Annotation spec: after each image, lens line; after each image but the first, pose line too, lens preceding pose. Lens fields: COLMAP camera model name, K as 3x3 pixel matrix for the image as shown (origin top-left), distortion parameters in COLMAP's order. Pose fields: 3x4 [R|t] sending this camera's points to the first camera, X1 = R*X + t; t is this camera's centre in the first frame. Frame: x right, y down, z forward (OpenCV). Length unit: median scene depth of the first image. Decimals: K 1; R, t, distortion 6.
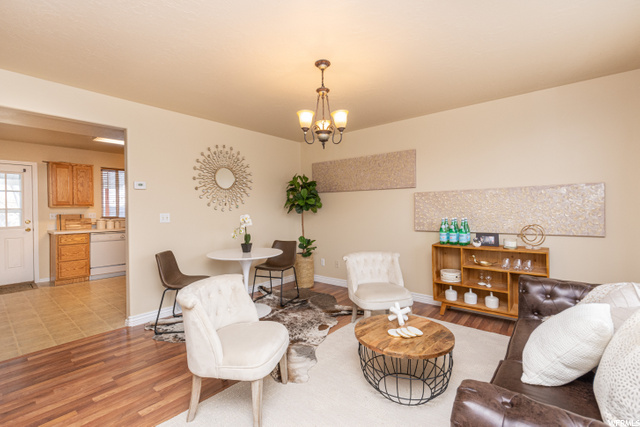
lens RADIAL K [[292.7, 0, 321.3], [0, 292.7, 213.4], [0, 0, 1]] dist [0.000795, 0.000872]
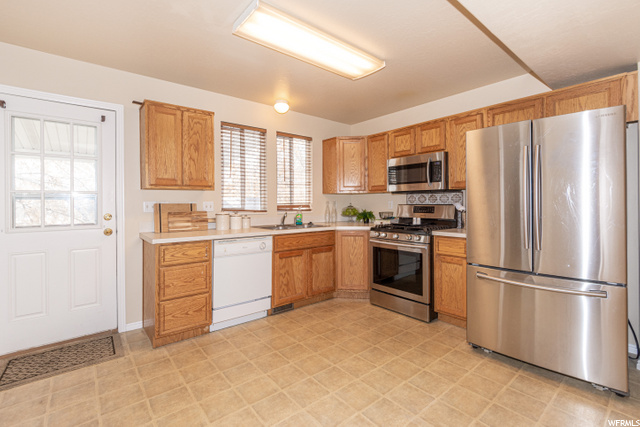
lens RADIAL K [[292.7, 0, 318.8], [0, 292.7, 209.1], [0, 0, 1]] dist [0.000795, 0.000872]
pose [[0.983540, 0.010757, -0.180372, -0.525557], [-0.010686, 0.999942, 0.001364, 0.009813], [0.180377, 0.000586, 0.983597, 0.542645]]
